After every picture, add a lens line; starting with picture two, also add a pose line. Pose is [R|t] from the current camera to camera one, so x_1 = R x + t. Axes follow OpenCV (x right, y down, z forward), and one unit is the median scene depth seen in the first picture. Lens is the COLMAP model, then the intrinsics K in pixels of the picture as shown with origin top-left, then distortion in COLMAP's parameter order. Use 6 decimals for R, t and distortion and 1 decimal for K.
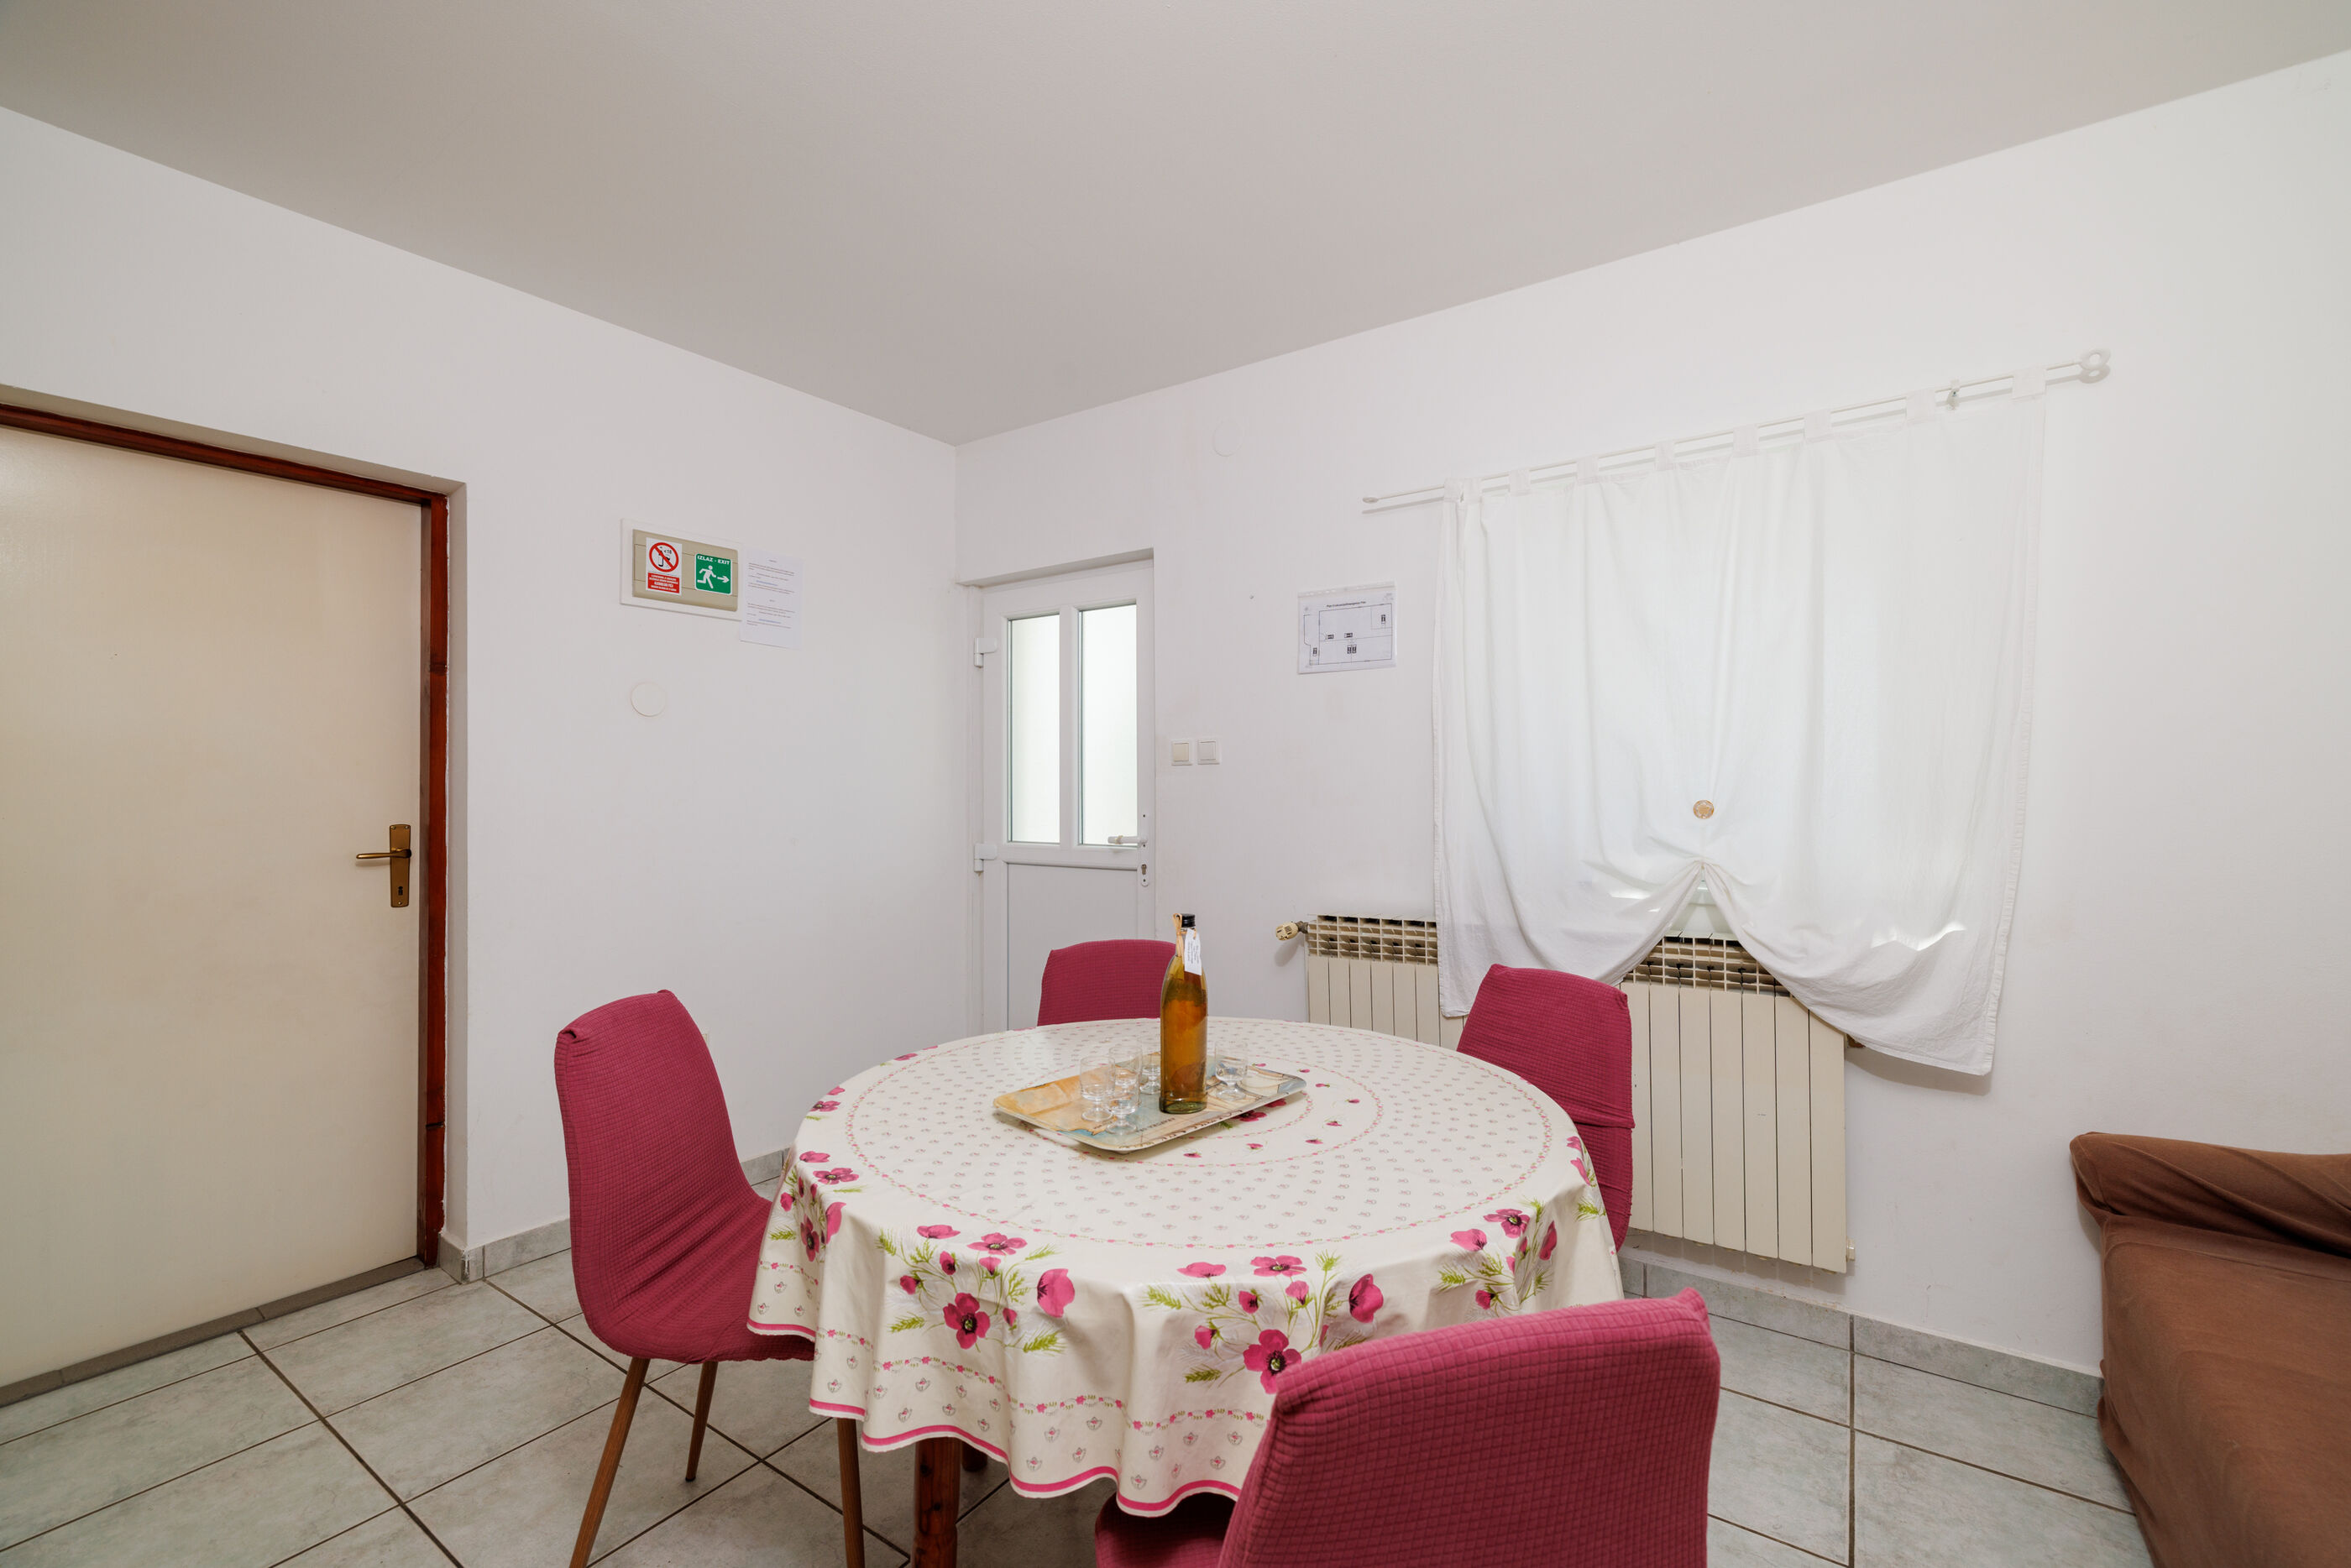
lens RADIAL K [[982.4, 0, 1181.2], [0, 982.4, 779.2], [0, 0, 1]] dist [-0.000067, -0.000204]
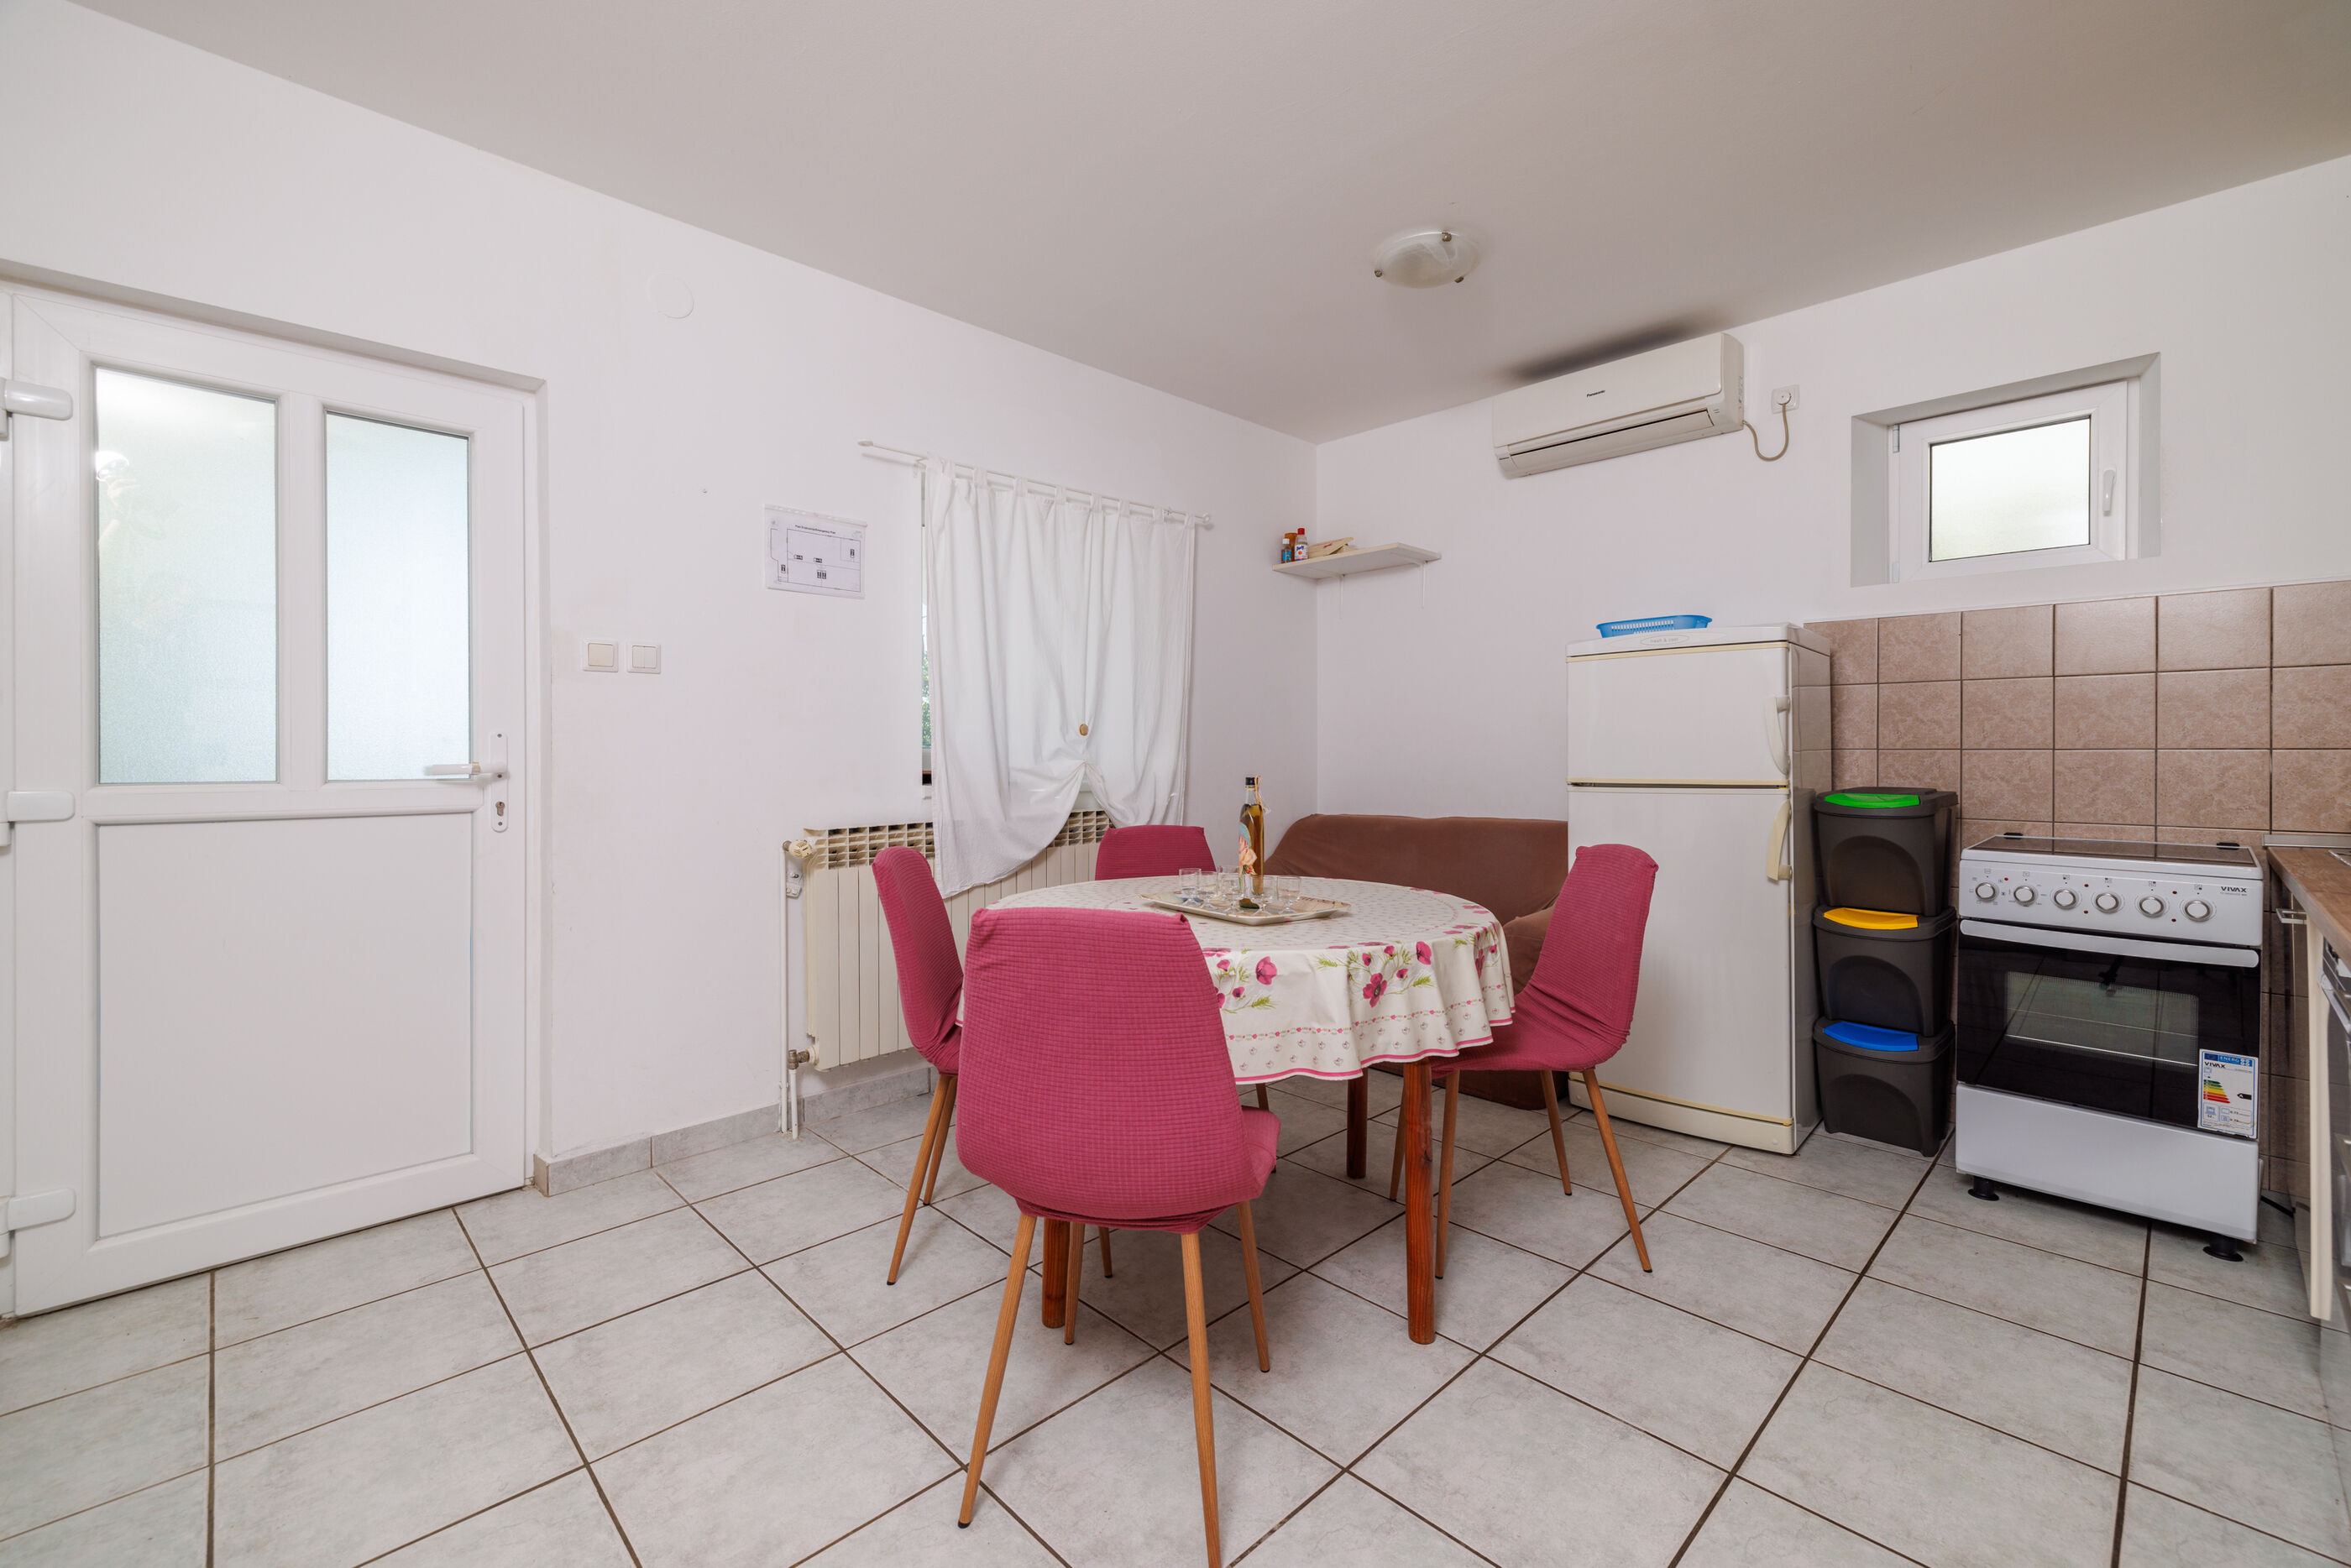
lens RADIAL K [[982.4, 0, 1178.3], [0, 982.4, 765.8], [0, 0, 1]] dist [-0.000067, -0.000204]
pose [[0.193132, -0.006727, 0.981150, -0.776410], [-0.012564, 0.999878, 0.009328, 0.055503], [-0.981092, -0.014128, 0.193023, 0.428347]]
